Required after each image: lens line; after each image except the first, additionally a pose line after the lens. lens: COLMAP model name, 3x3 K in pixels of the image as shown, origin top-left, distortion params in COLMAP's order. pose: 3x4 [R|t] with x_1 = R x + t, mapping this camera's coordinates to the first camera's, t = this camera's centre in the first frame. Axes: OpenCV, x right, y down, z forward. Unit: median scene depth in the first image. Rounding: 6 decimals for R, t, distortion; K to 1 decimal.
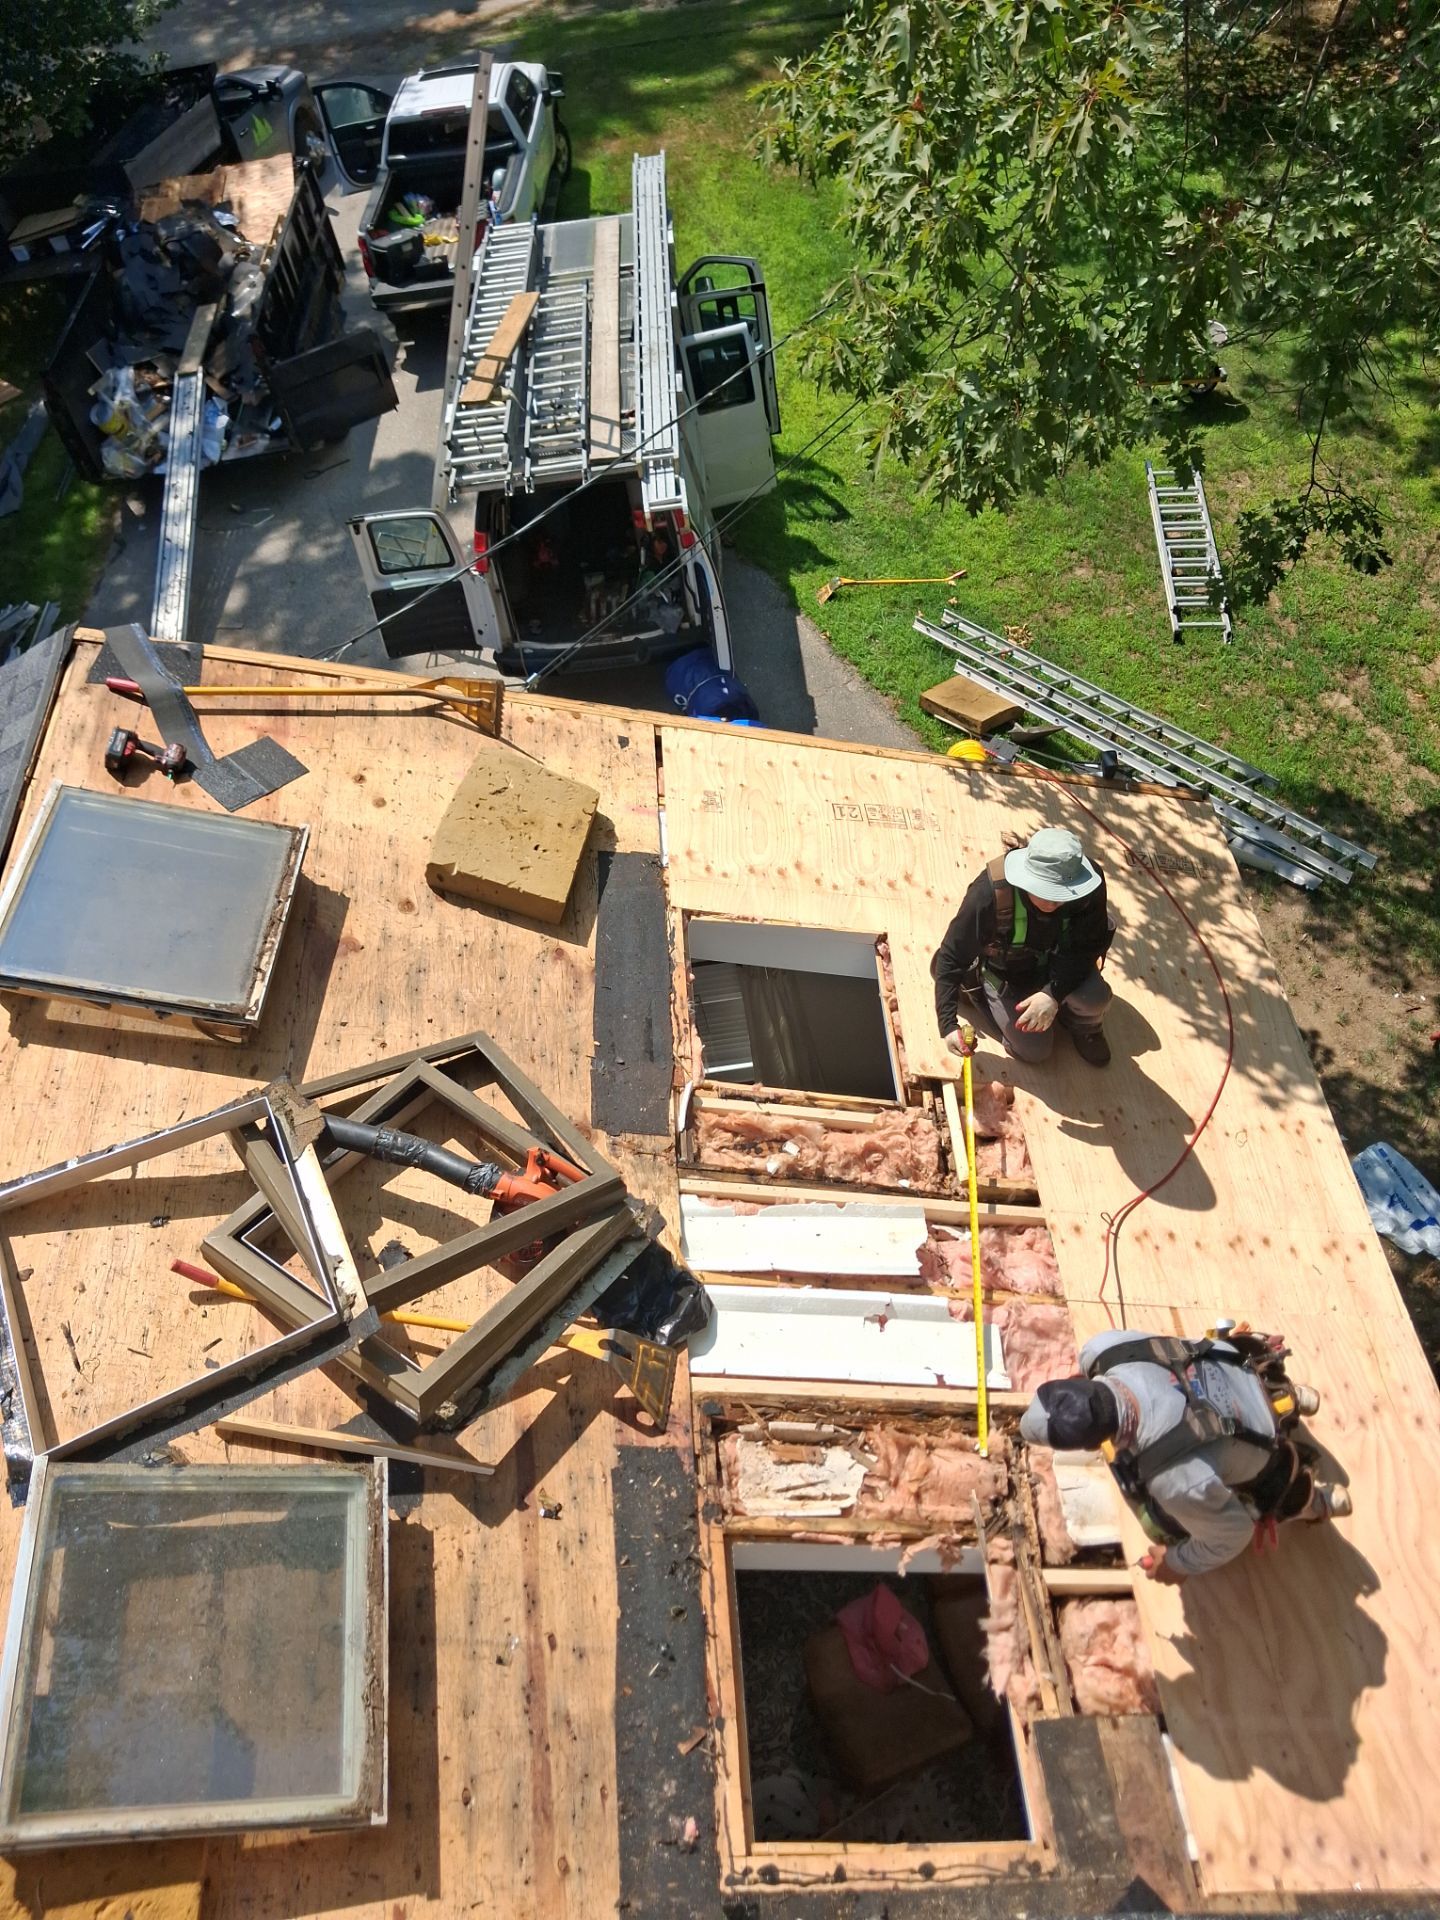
lens RADIAL K [[1374.9, 0, 720.0], [0, 1374.9, 960.0], [0, 0, 1]] dist [0.009664, -0.002461]
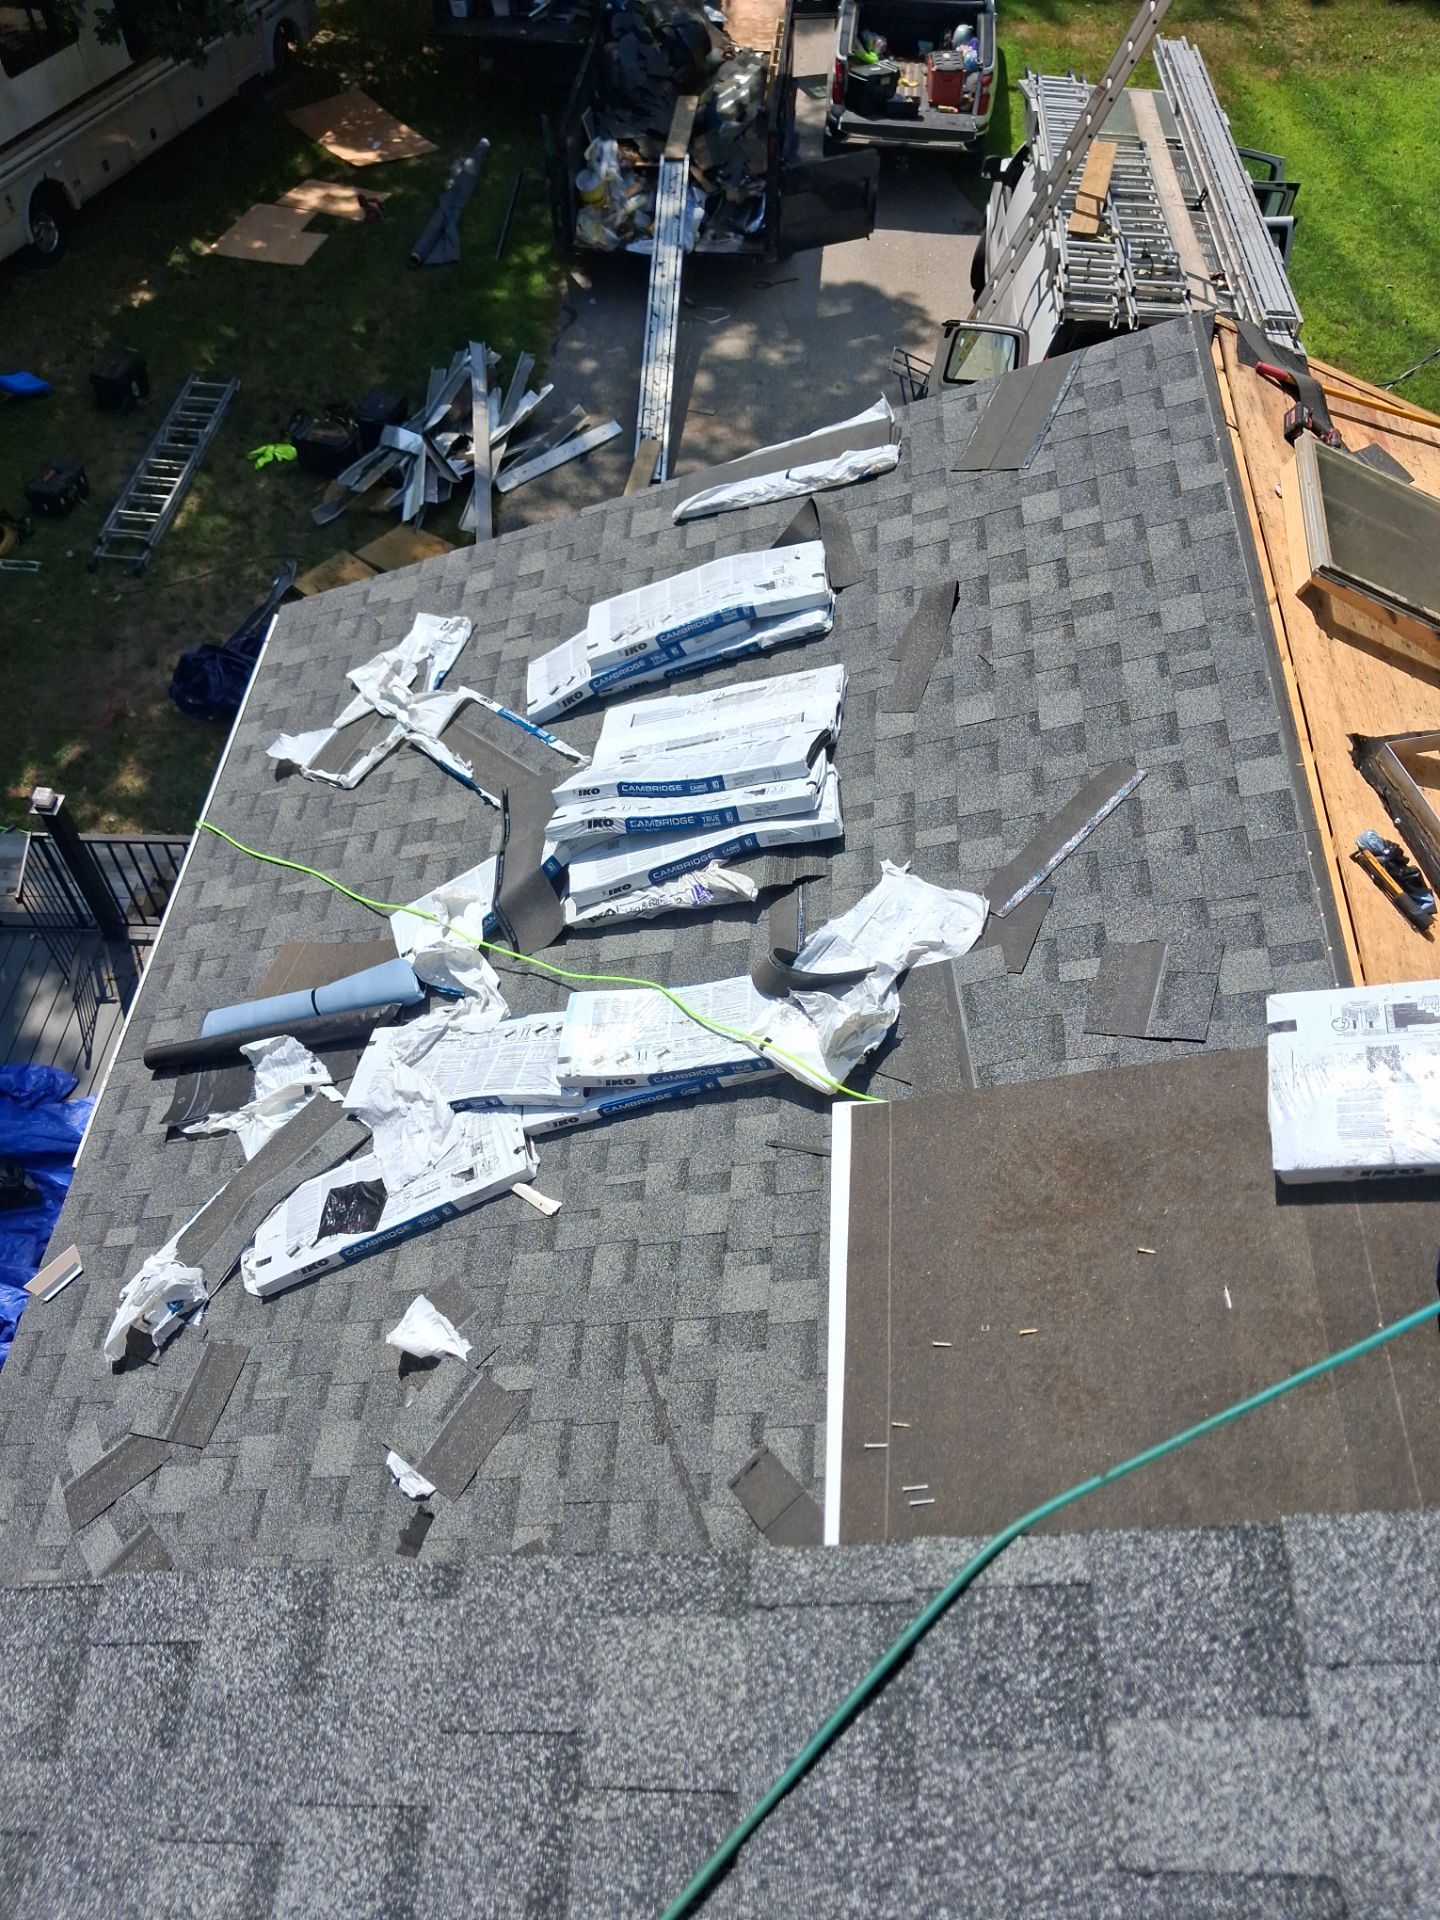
lens RADIAL K [[1374.9, 0, 720.0], [0, 1374.9, 960.0], [0, 0, 1]] dist [0.009664, -0.002461]
pose [[0.981102, 0.188693, 0.042831, -0.281420], [-0.190595, 0.980601, 0.045776, 0.107188], [-0.033362, -0.053074, 0.998033, -0.060332]]
